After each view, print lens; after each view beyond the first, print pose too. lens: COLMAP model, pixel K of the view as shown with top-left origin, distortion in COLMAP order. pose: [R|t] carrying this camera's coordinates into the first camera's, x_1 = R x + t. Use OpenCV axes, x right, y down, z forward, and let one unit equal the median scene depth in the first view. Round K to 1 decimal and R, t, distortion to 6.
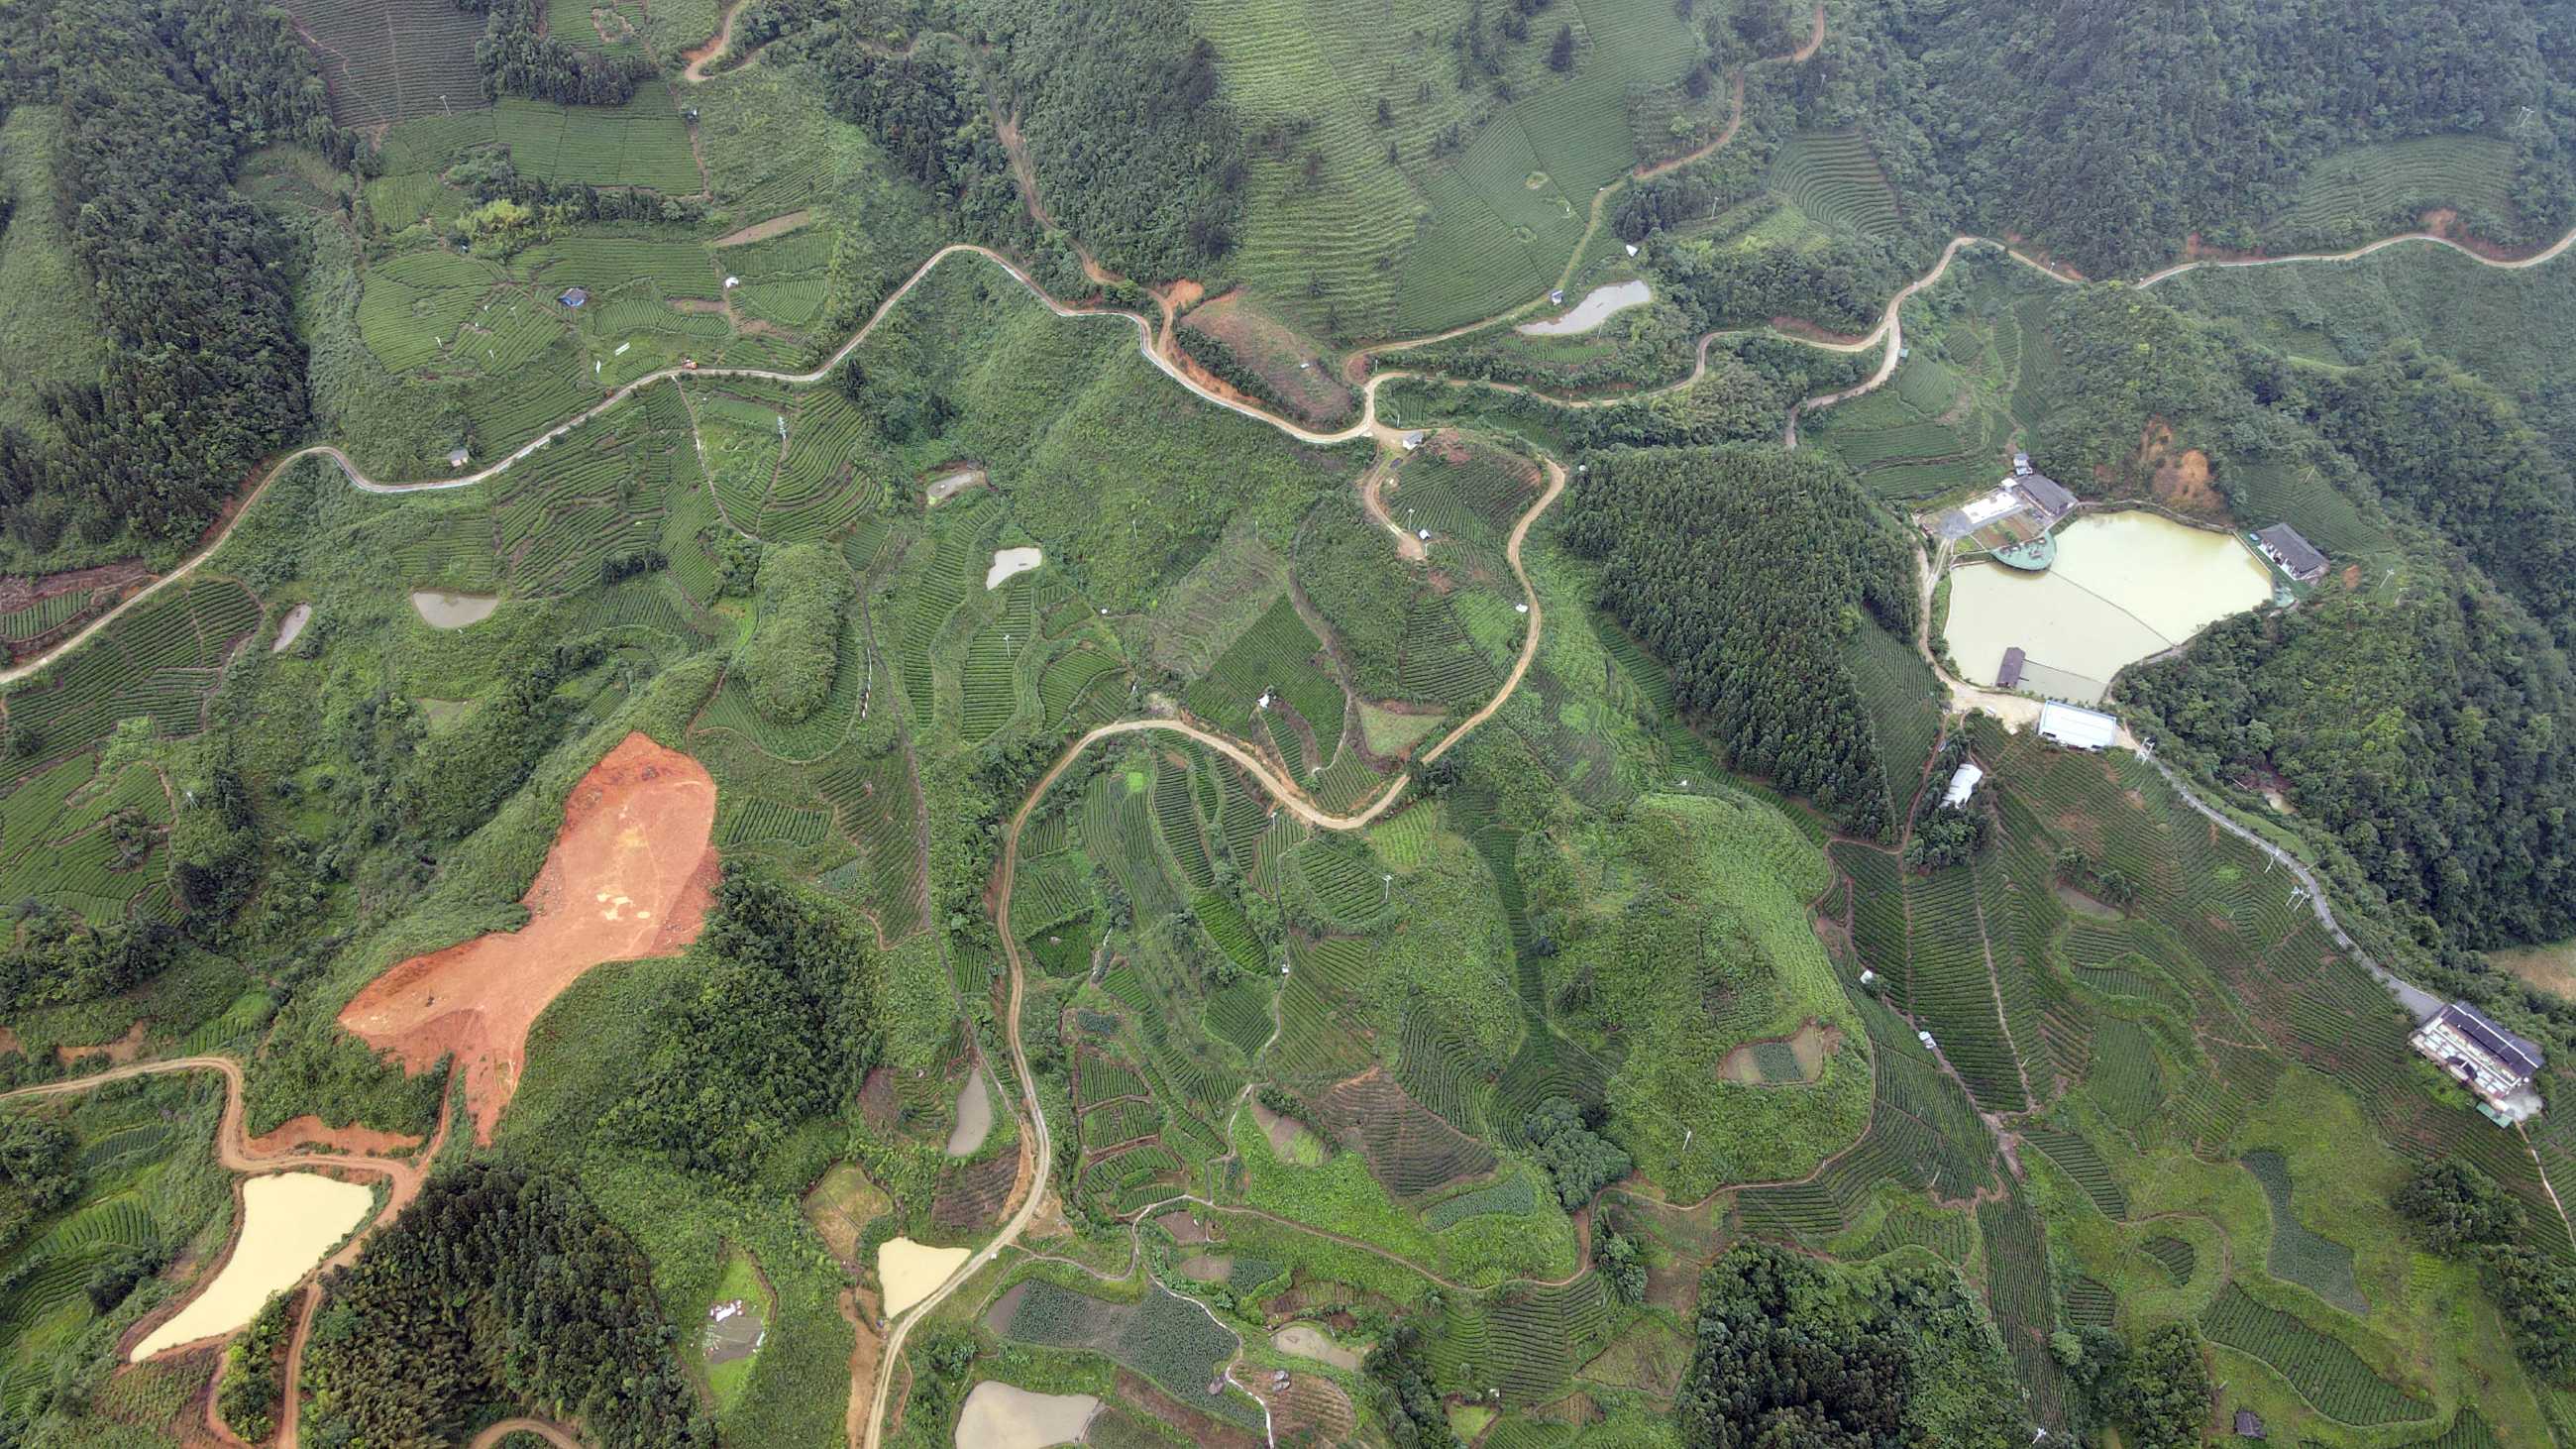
lens RADIAL K [[1891.9, 0, 1282.5], [0, 1891.9, 726.5], [0, 0, 1]] dist [0.002337, 0.027353]
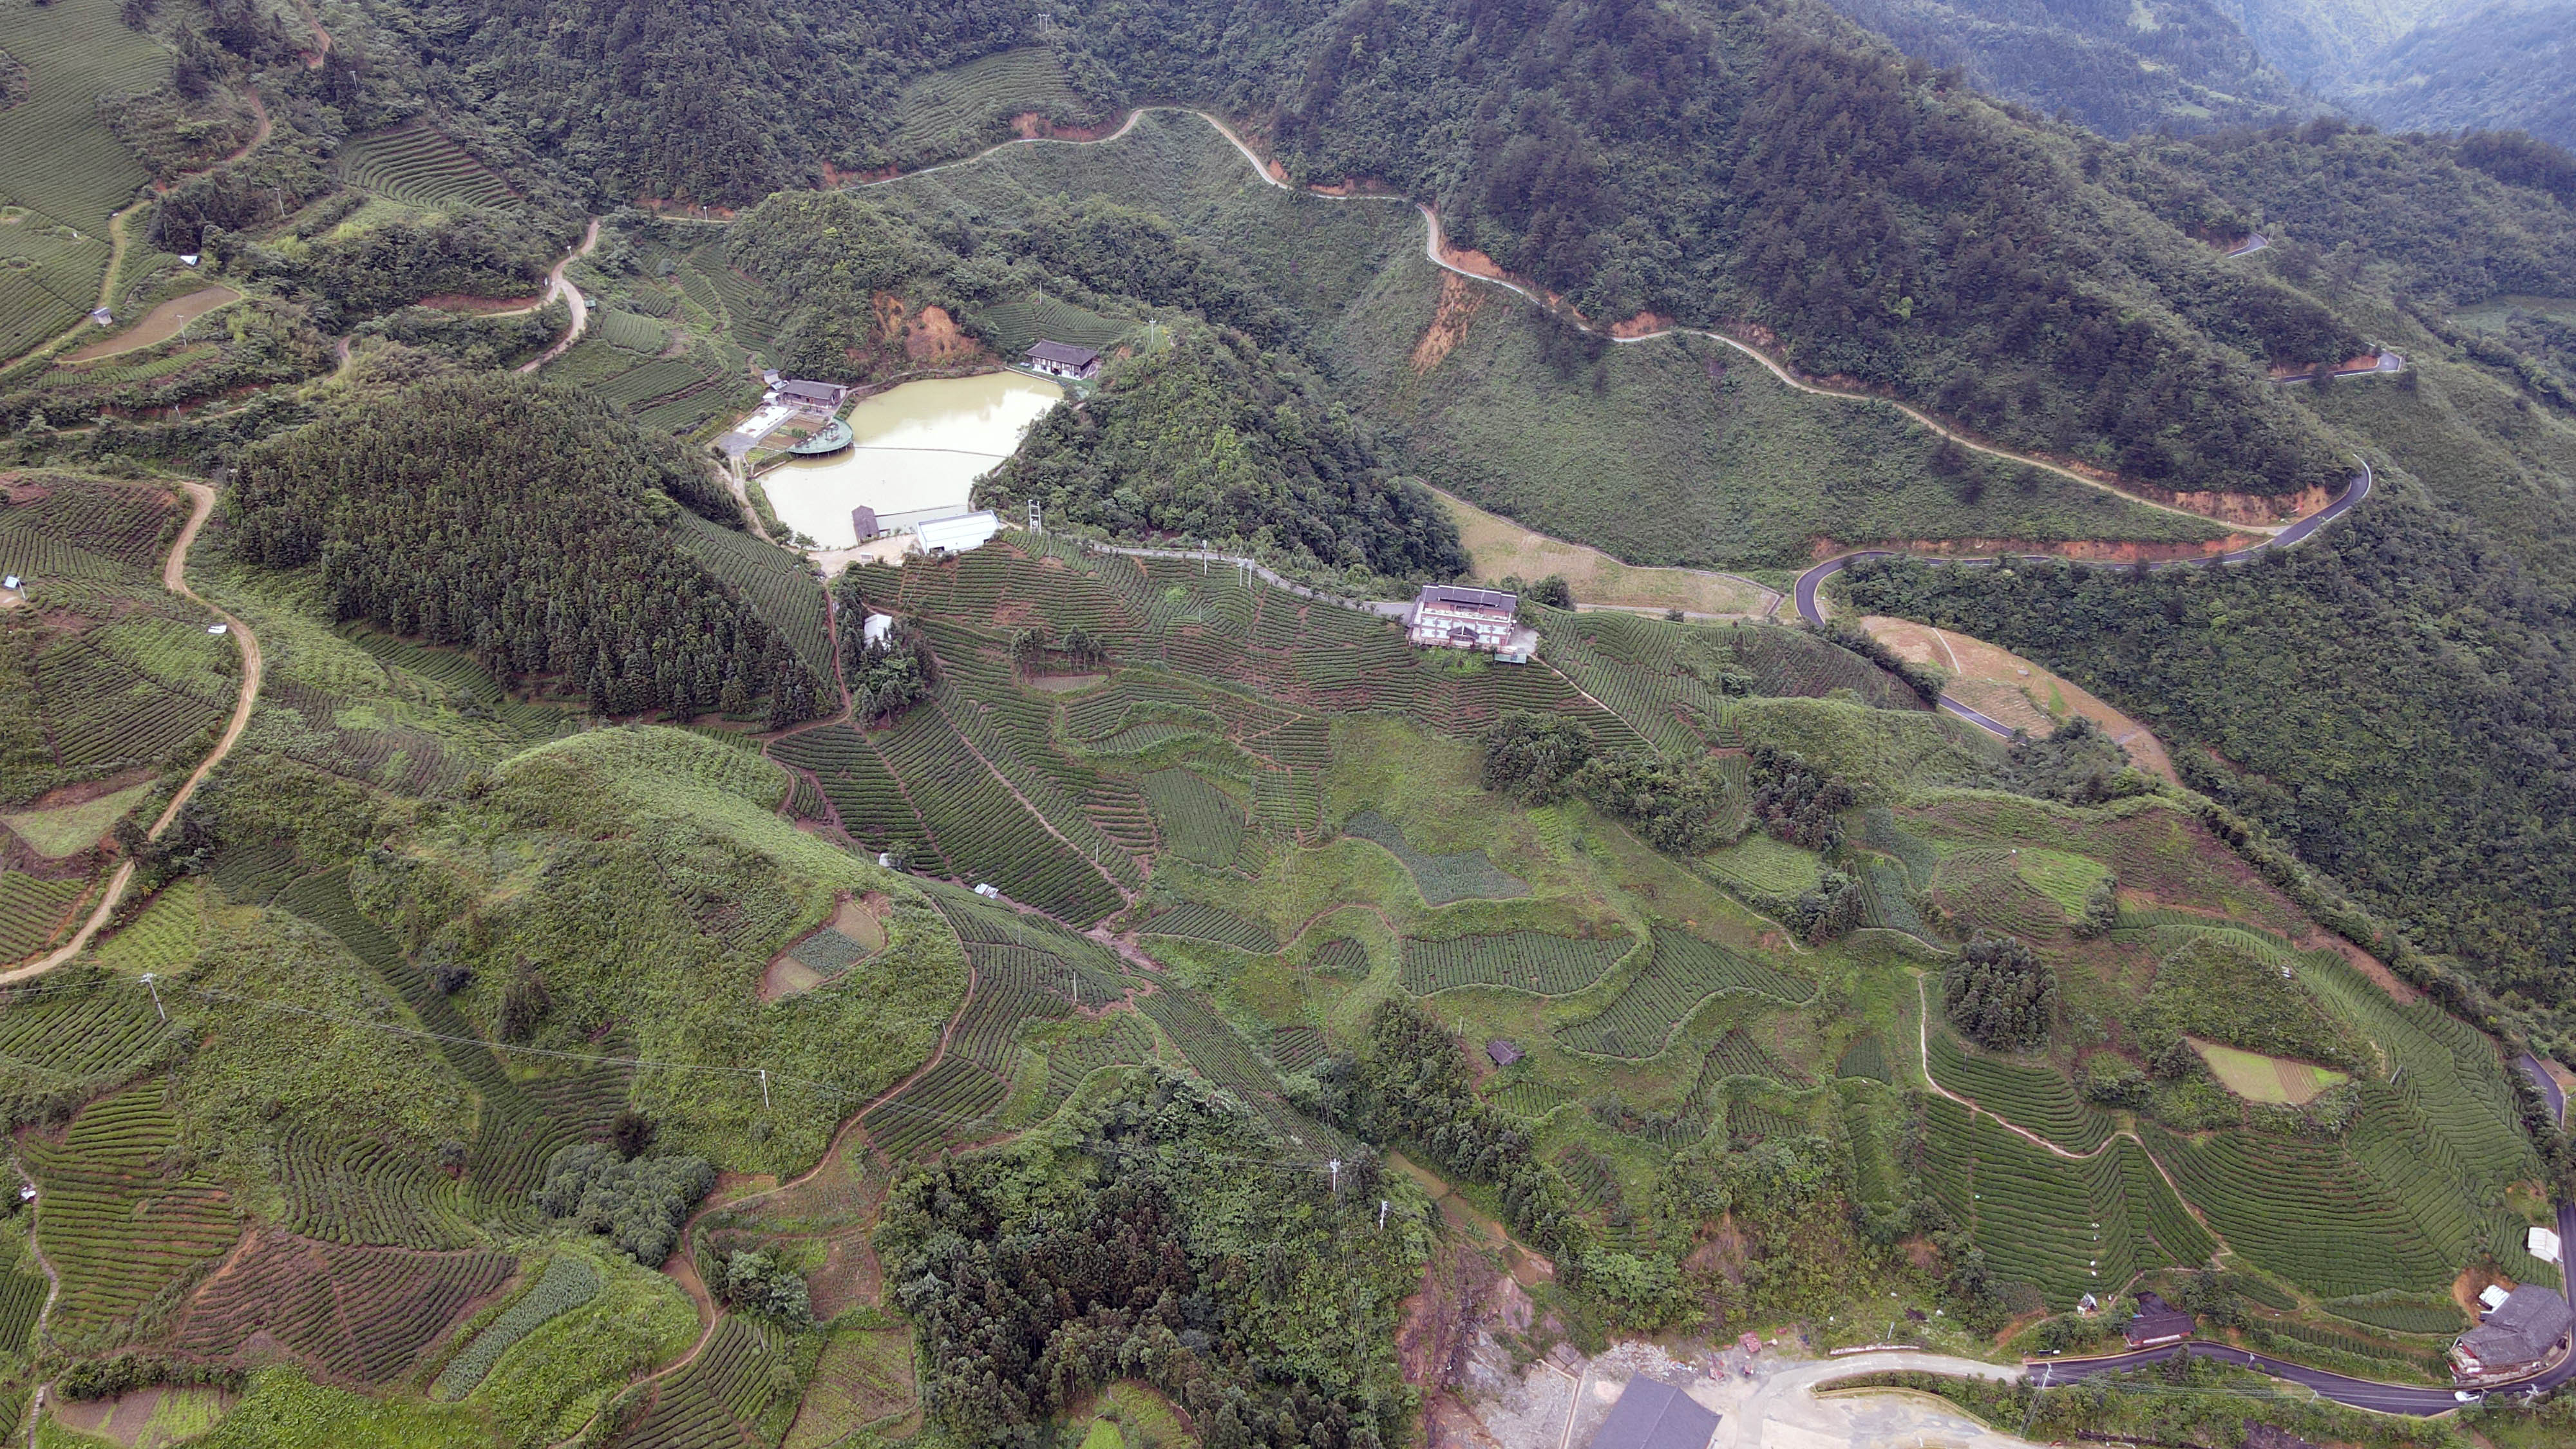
lens RADIAL K [[1891.5, 0, 1282.4], [0, 1891.5, 724.2], [0, 0, 1]] dist [0.002337, 0.027353]
pose [[0.738212, -0.358226, 0.571591, 0.002876], [0.491133, 0.866277, -0.091390, 0.236038], [-0.462418, 0.348192, 0.815433, 0.267070]]
